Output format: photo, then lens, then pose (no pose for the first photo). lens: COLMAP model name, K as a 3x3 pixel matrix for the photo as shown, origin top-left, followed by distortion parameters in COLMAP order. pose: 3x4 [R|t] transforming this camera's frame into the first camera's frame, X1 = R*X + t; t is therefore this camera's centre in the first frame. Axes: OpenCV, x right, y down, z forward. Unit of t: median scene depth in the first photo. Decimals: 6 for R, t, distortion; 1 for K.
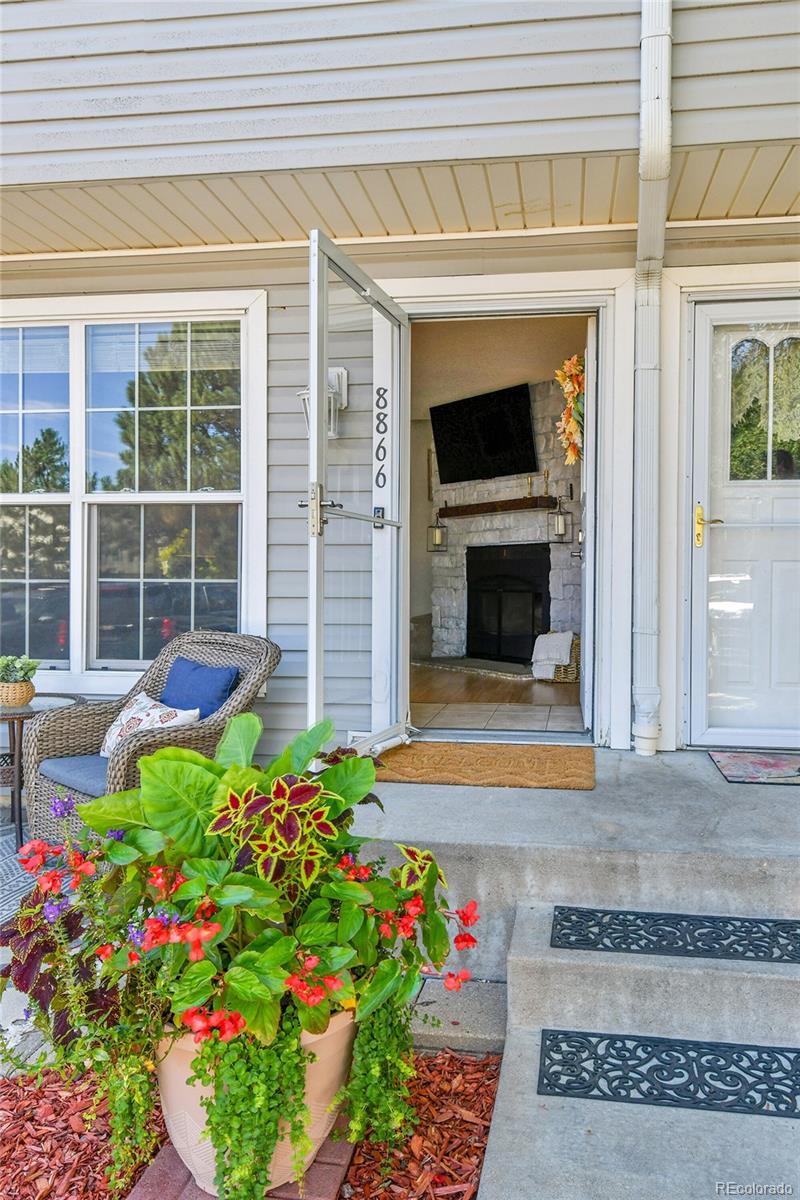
lens RADIAL K [[746.0, 0, 462.5], [0, 746.0, 584.1], [0, 0, 1]] dist [0.018592, -0.007441]
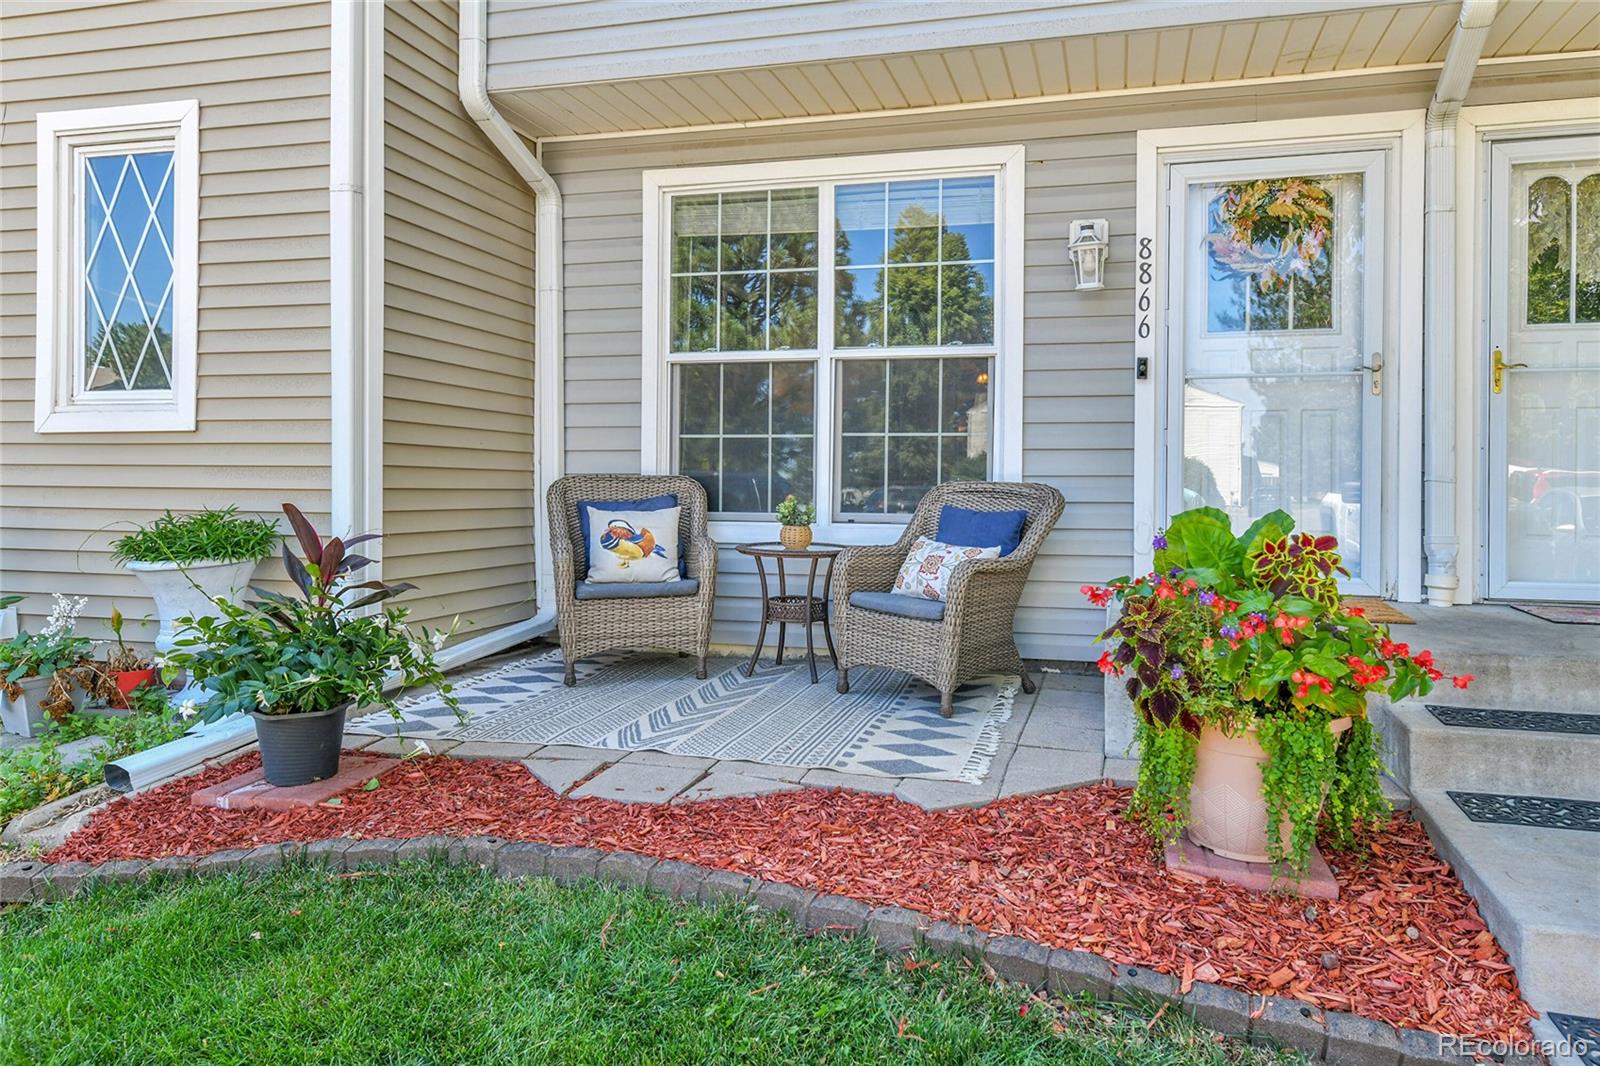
lens RADIAL K [[994.7, 0, 812.6], [0, 994.7, 489.3], [0, 0, 1]] dist [0.018592, -0.007441]
pose [[0.993338, 0.004581, -0.115150, -0.411589], [-0.006346, 0.999868, -0.014968, 0.099197], [0.115066, 0.015599, 0.993235, -0.384003]]
